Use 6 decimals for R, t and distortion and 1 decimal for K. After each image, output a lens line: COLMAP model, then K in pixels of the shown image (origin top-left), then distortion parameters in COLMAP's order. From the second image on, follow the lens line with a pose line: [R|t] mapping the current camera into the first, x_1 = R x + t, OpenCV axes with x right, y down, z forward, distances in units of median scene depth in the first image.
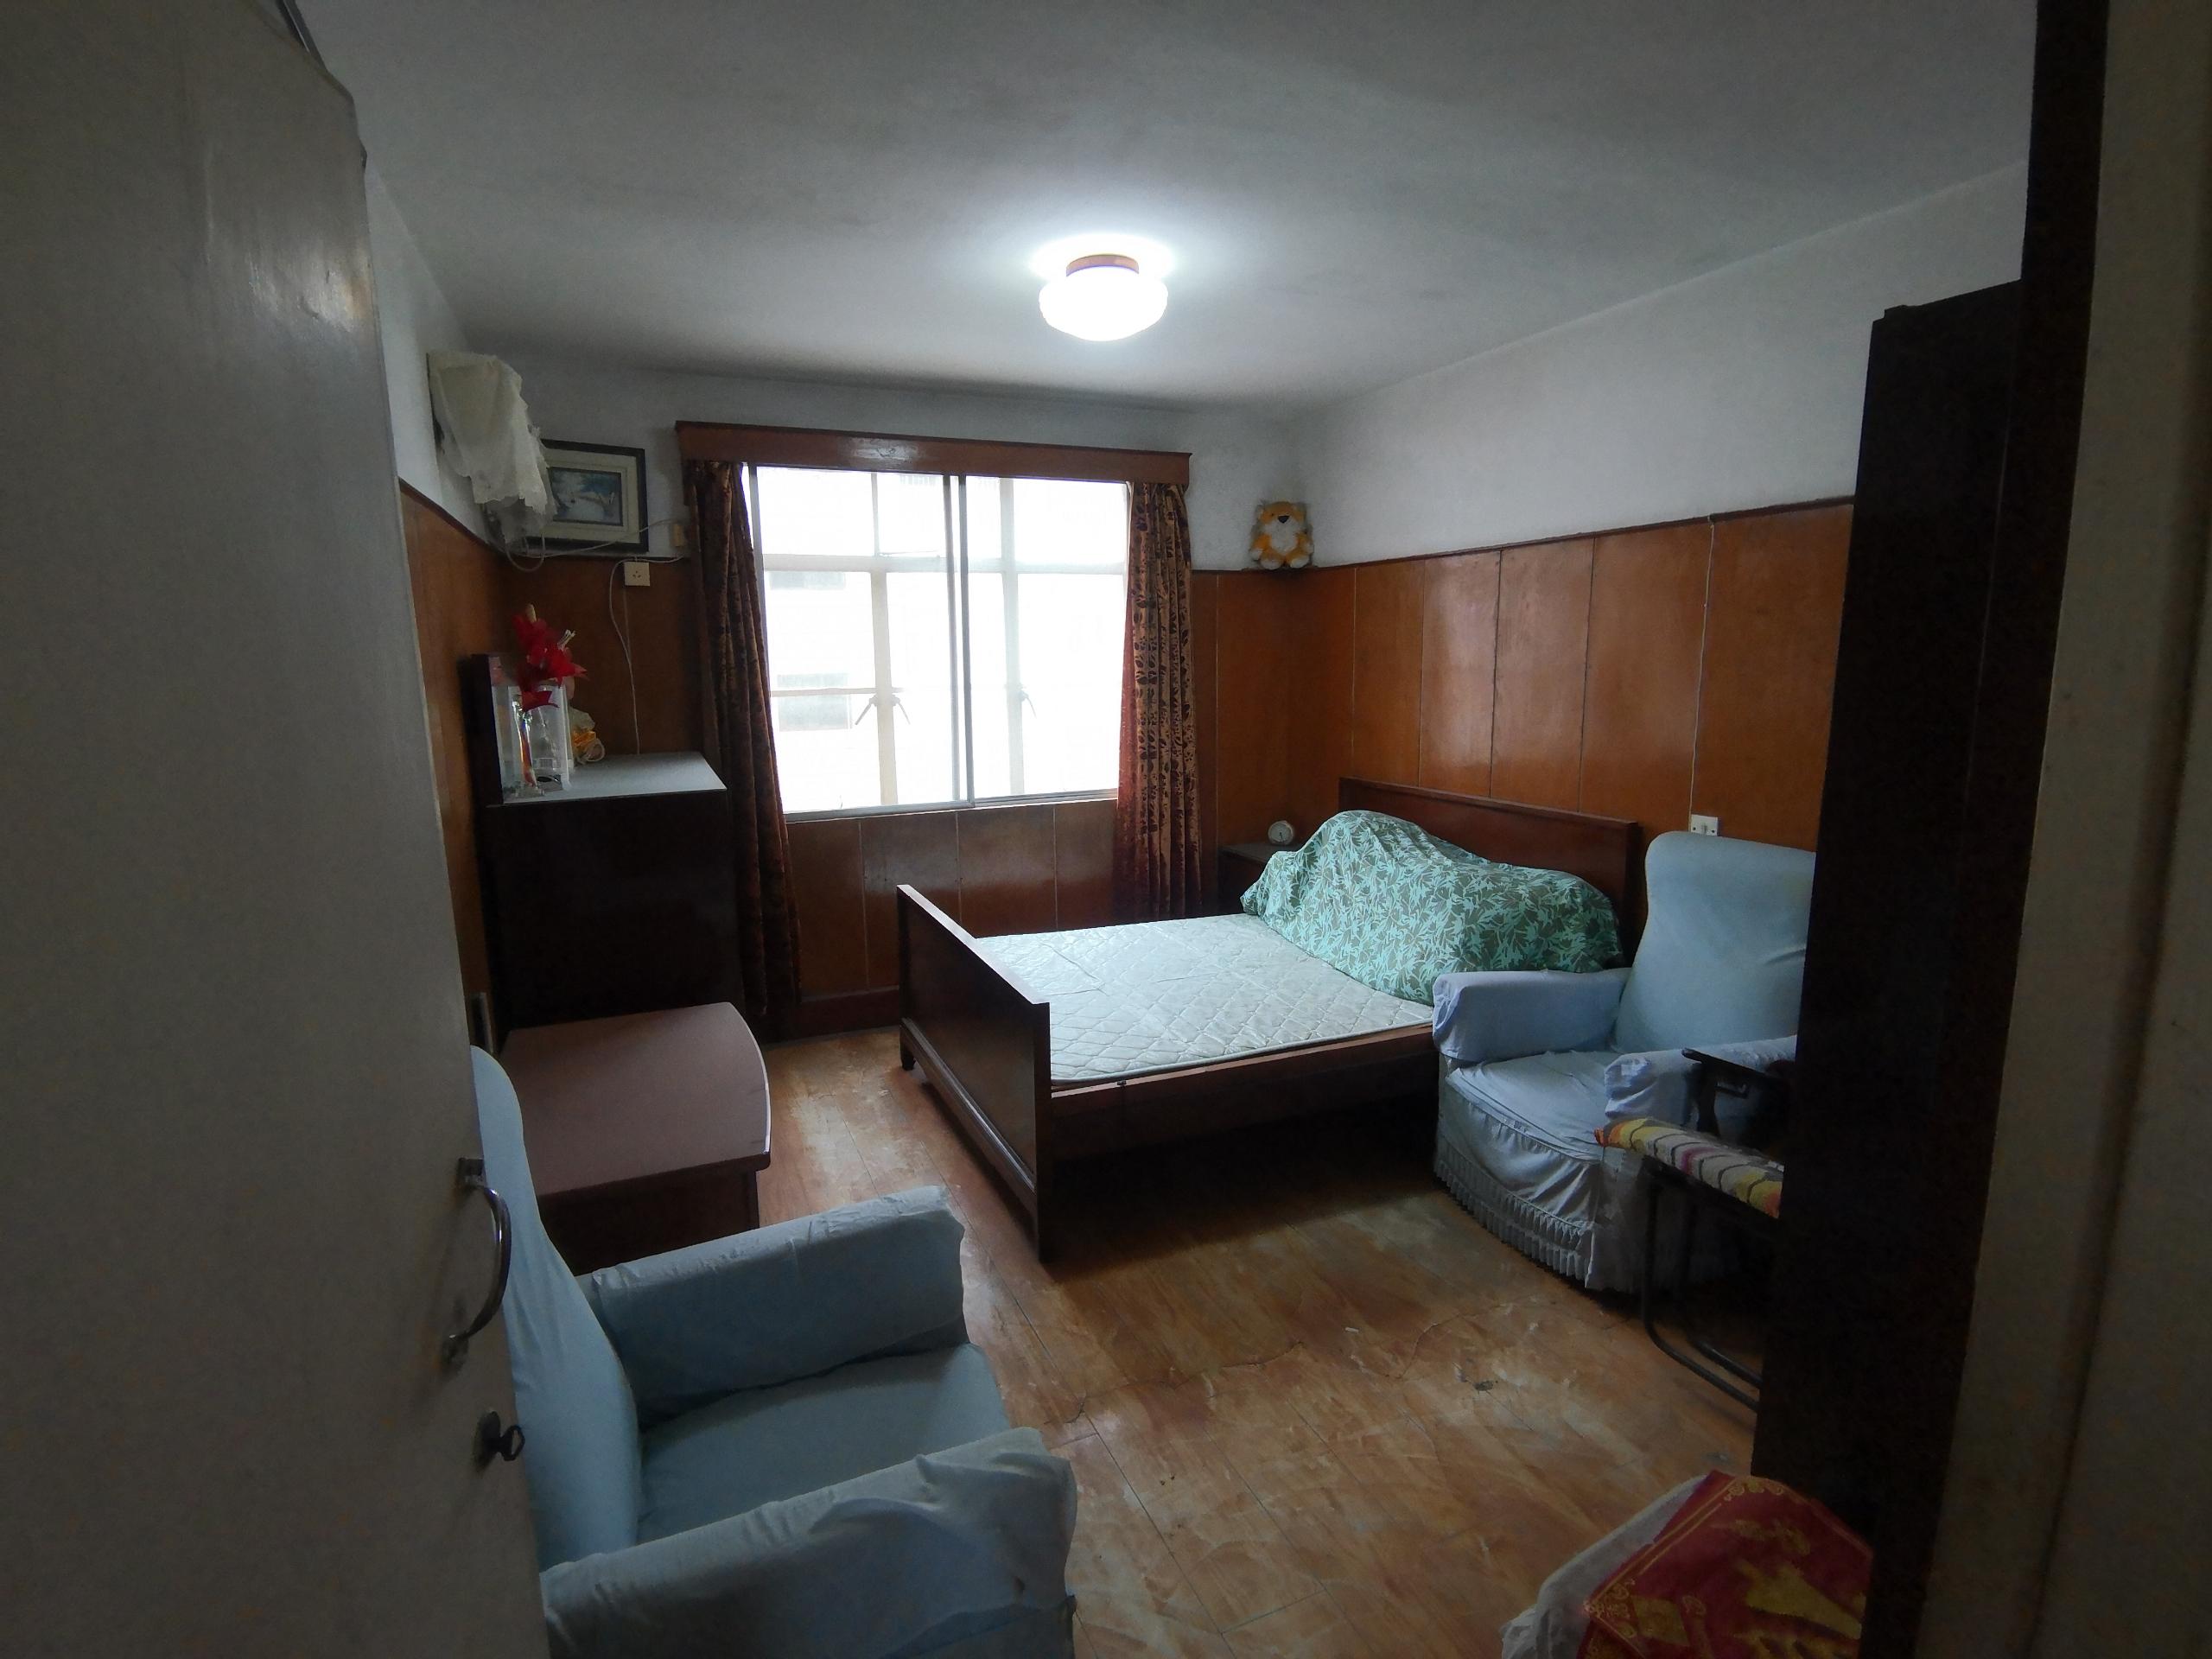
lens RADIAL K [[1071.9, 0, 1094.6], [0, 1071.9, 828.8], [0, 0, 1]] dist [0.013542, -0.017592]
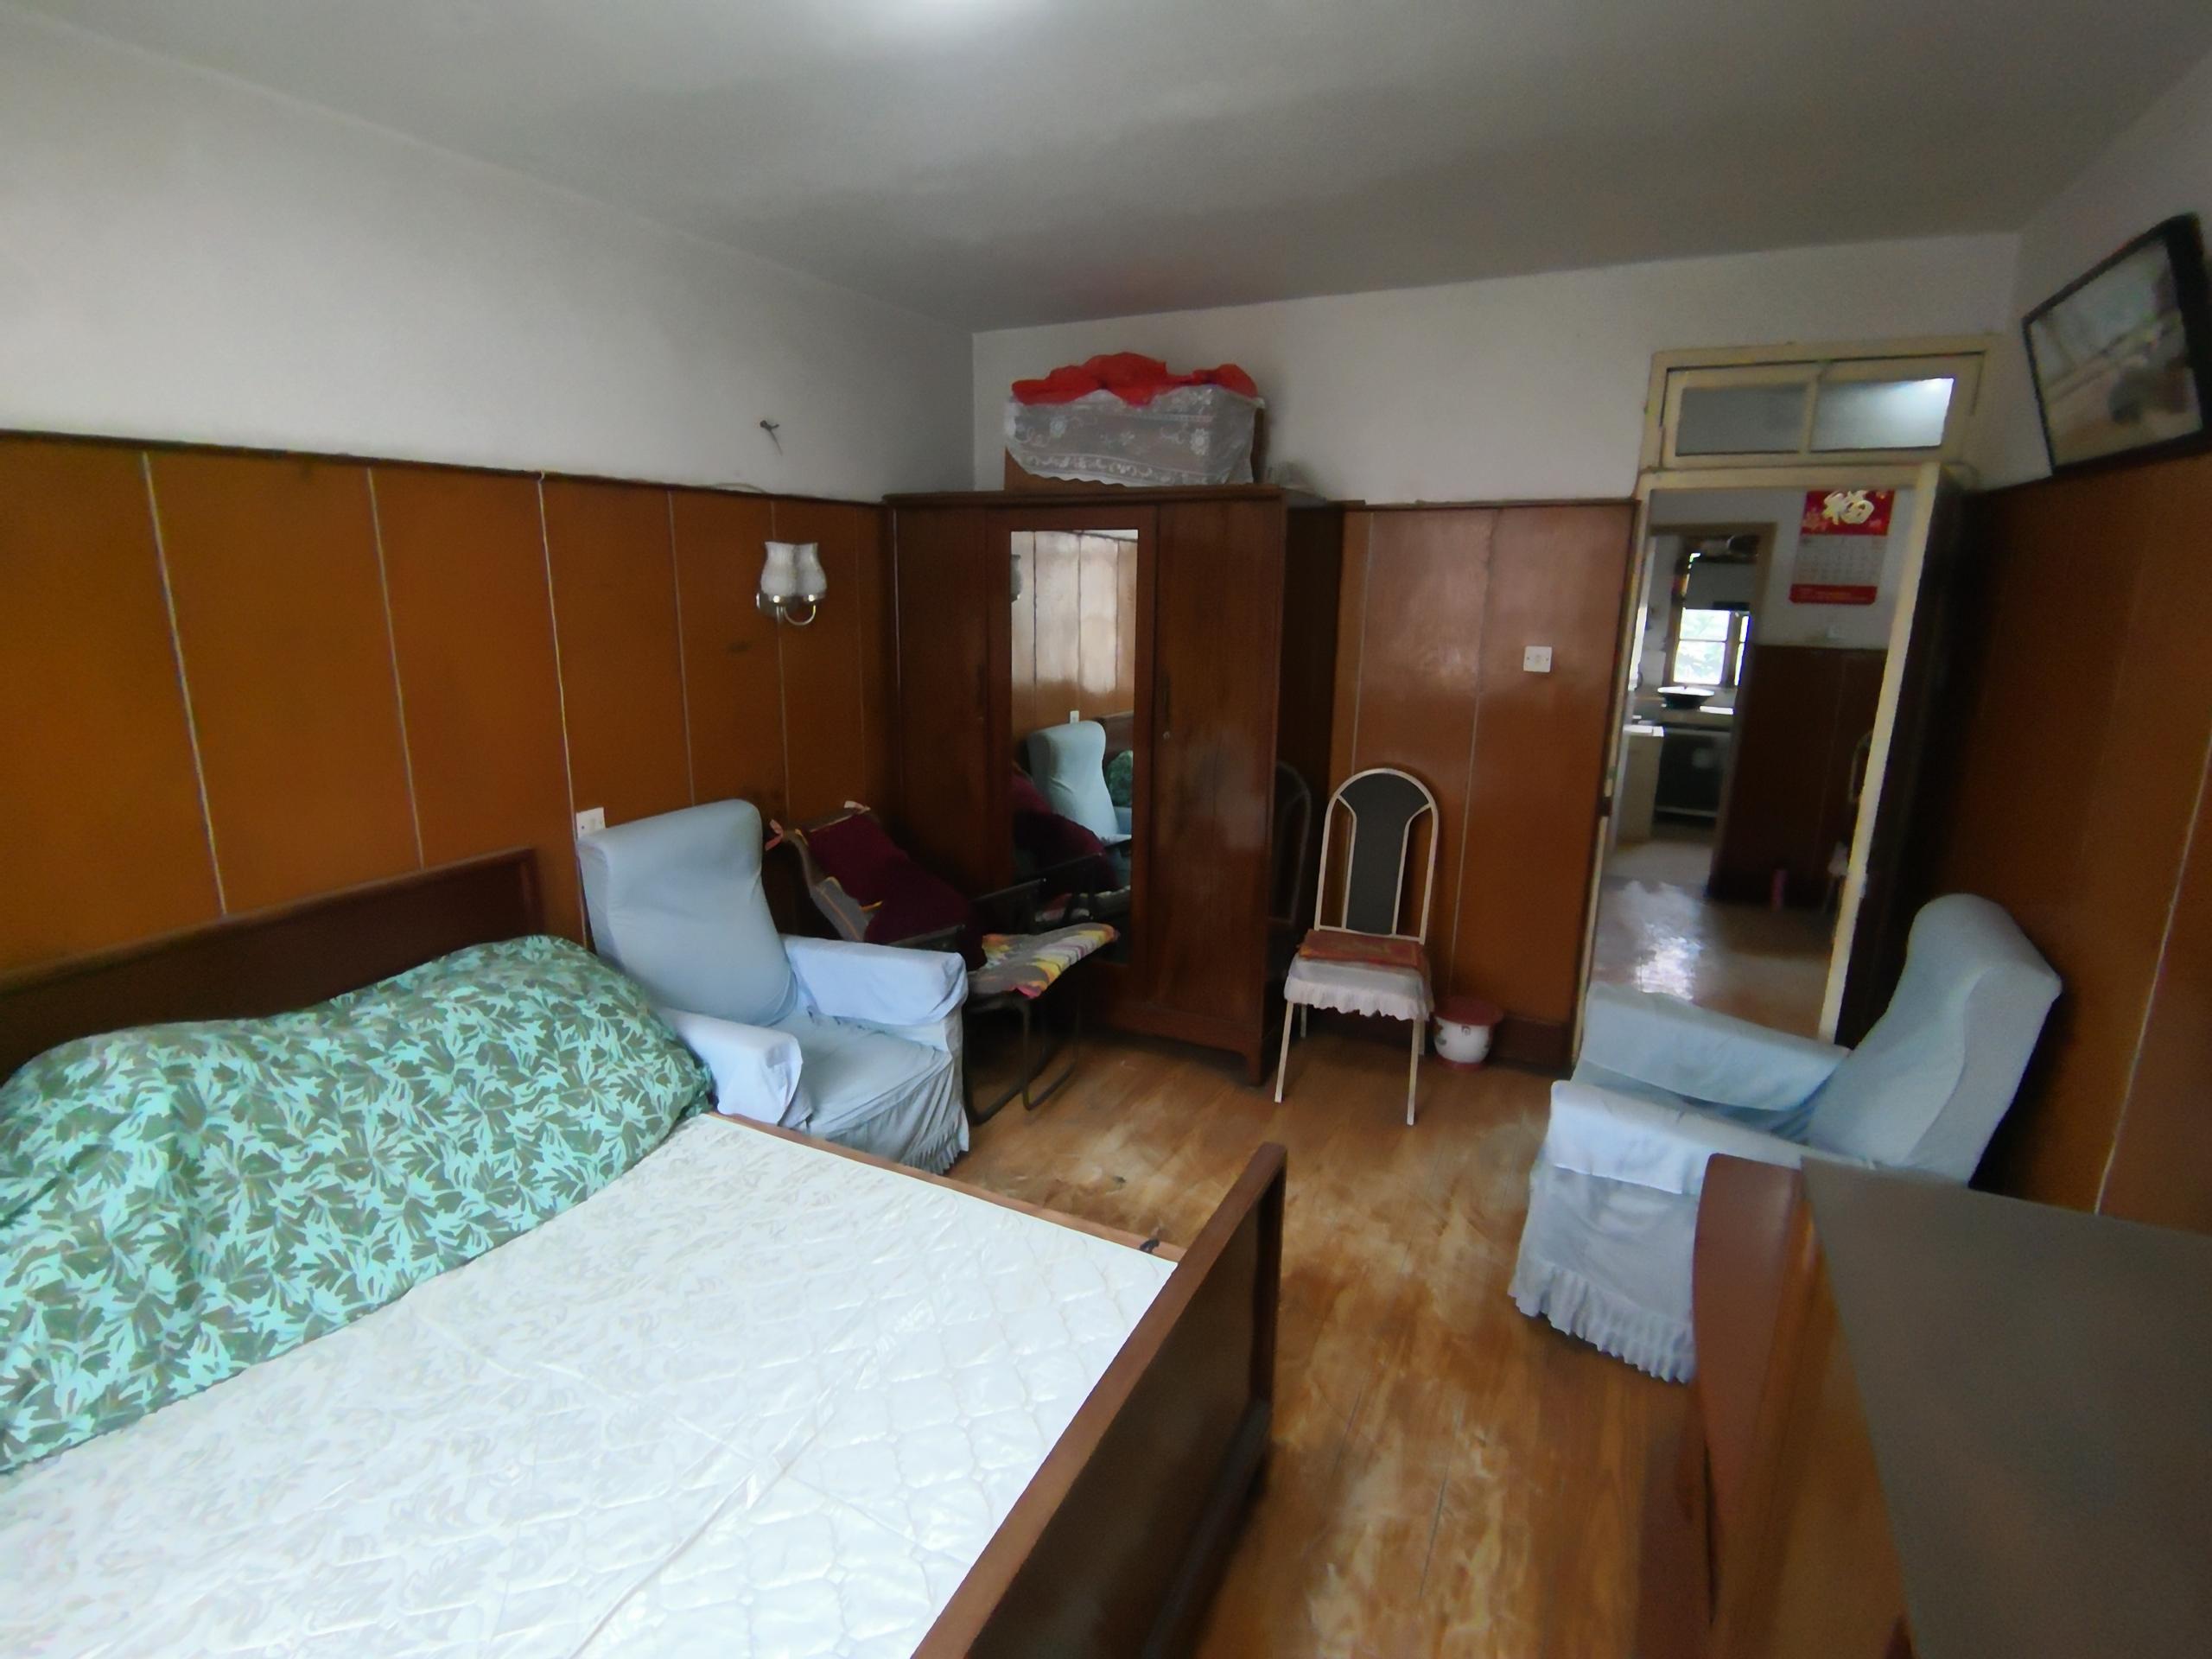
lens RADIAL K [[1071.9, 0, 1094.6], [0, 1071.9, 828.8], [0, 0, 1]] dist [0.013542, -0.017592]
pose [[-0.652661, -0.163923, 0.739705, -0.357256], [0.124798, 0.939719, 0.318361, -0.214439], [-0.747301, 0.300095, -0.592860, 1.117638]]
